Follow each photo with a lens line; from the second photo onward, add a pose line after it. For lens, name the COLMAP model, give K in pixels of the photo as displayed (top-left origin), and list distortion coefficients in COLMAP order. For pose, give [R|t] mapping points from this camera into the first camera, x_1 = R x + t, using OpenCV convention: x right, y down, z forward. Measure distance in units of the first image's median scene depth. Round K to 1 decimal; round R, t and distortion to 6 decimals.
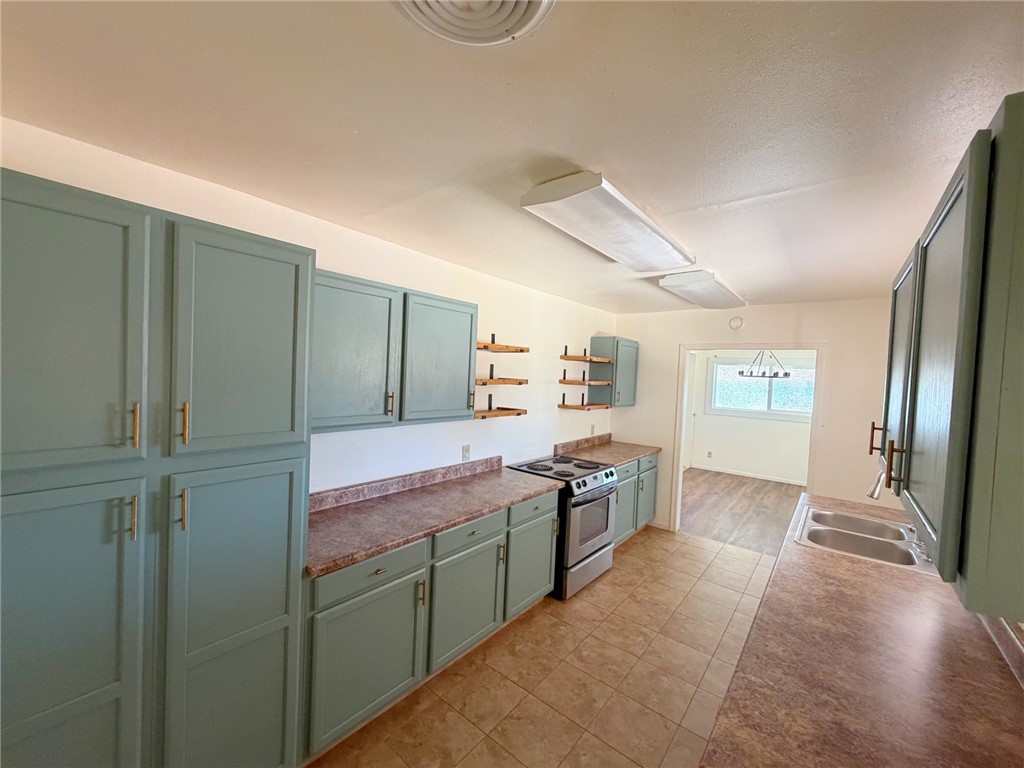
lens RADIAL K [[414.0, 0, 519.1], [0, 414.0, 383.4], [0, 0, 1]] dist [0.002826, -0.000621]
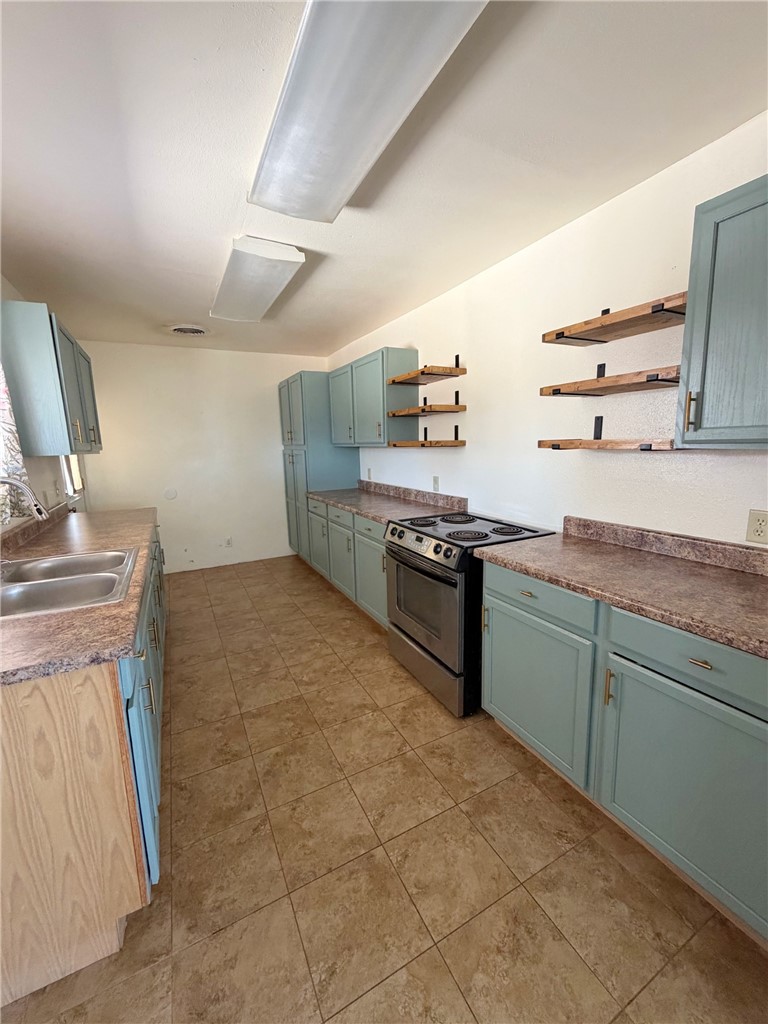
lens RADIAL K [[414.2, 0, 375.1], [0, 414.2, 515.0], [0, 0, 1]] dist [-0.019116, 0.005379]
pose [[-0.438789, 0.120307, -0.890500, 0.878572], [-0.021033, 0.989350, 0.144025, 0.098065], [0.898344, 0.081927, -0.431586, 1.316544]]
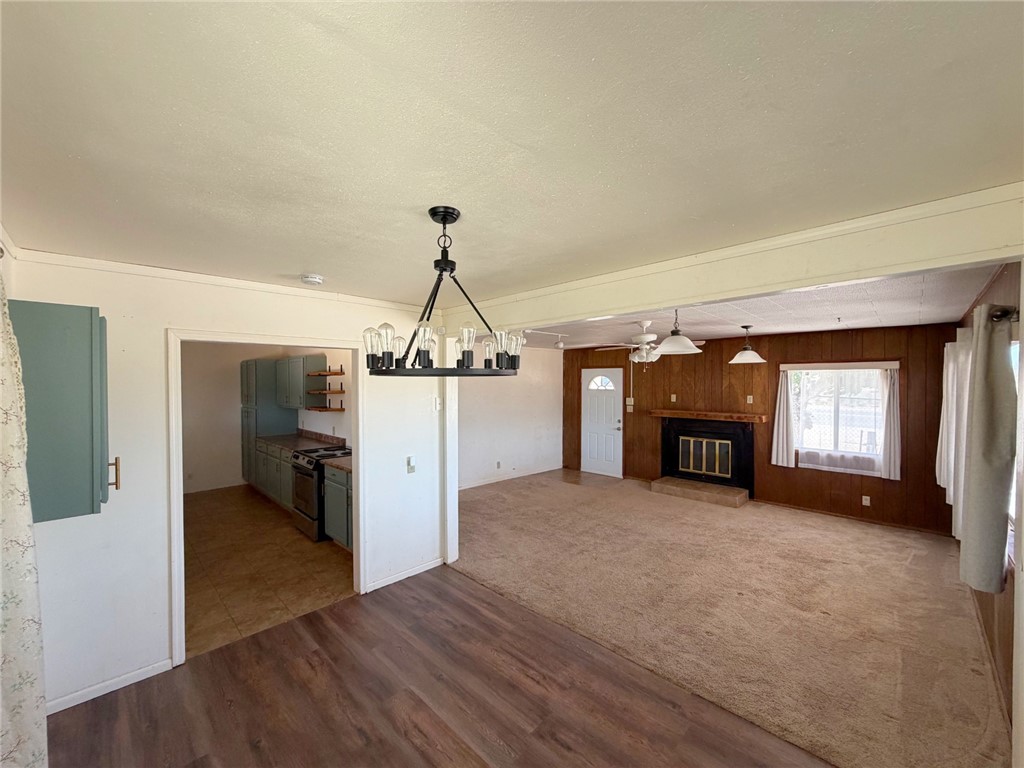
lens RADIAL K [[419.9, 0, 512.0], [0, 419.9, 384.0], [0, 0, 1]] dist [0.002464, 0.000454]
pose [[-0.130543, -0.041539, -0.990572, 1.660999], [-0.031452, 0.998793, -0.037739, 0.001502], [0.990944, 0.026229, -0.131692, 2.043269]]
